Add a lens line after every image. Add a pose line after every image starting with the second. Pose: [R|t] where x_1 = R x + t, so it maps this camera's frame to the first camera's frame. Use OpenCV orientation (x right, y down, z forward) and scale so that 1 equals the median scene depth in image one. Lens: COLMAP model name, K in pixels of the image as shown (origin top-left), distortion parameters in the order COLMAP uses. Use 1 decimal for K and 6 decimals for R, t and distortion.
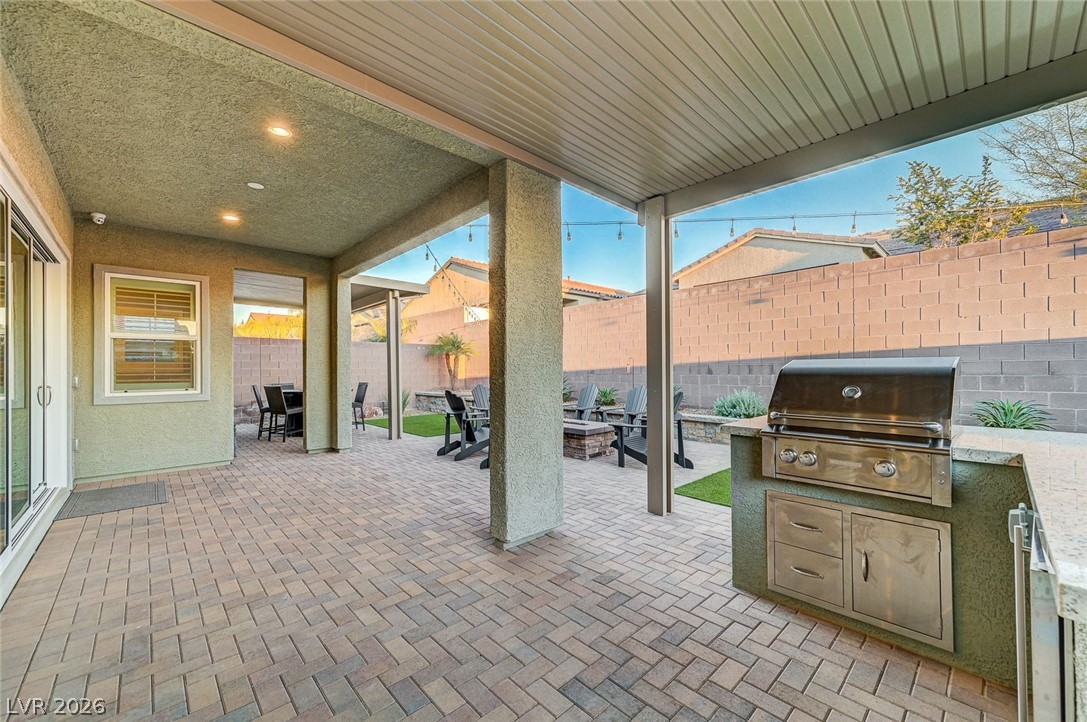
lens RADIAL K [[422.5, 0, 543.5], [0, 422.5, 361.0], [0, 0, 1]] dist [0.001189, 0.000196]
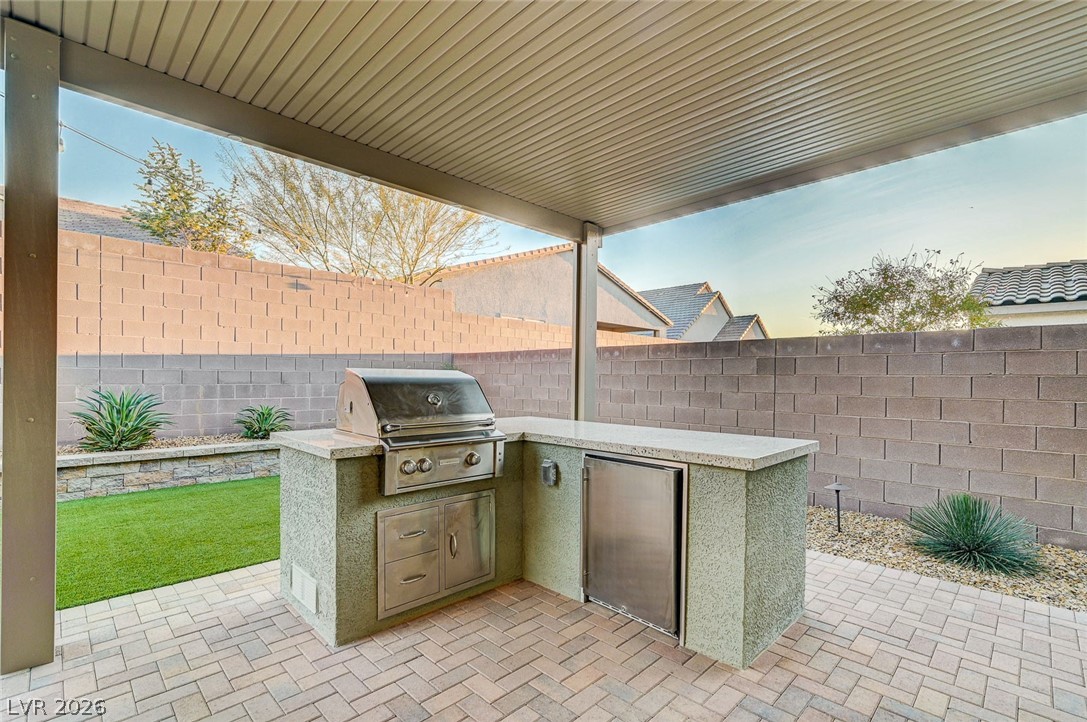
lens RADIAL K [[496.2, 0, 544.2], [0, 496.2, 375.9], [0, 0, 1]] dist [0.000656, 0.000129]
pose [[-0.035173, 0.013615, 0.999288, -0.256889], [-0.030350, 0.999431, -0.014685, 0.009320], [-0.998920, -0.030845, -0.034740, 0.325022]]
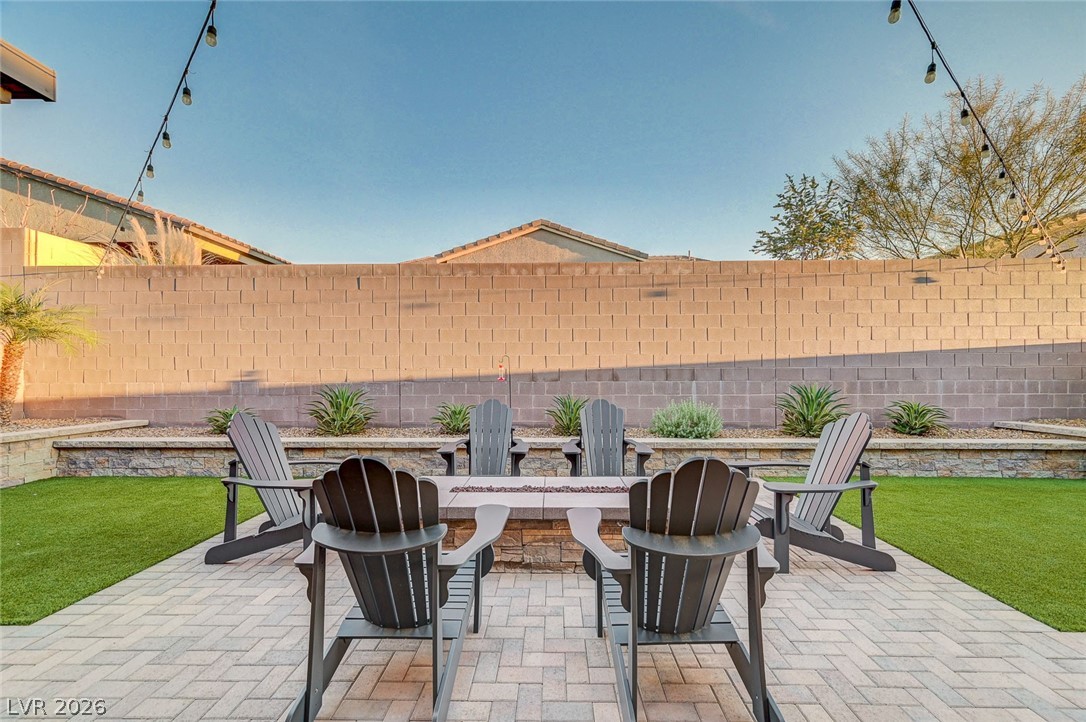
lens RADIAL K [[430.8, 0, 543.0], [0, 430.8, 361.0], [0, 0, 1]] dist [-0.001038, 0.000003]
pose [[0.692003, 0.027287, 0.721379, -0.425978], [-0.018181, 0.999627, -0.020371, 0.024393], [-0.721666, 0.000981, 0.692241, 0.979159]]
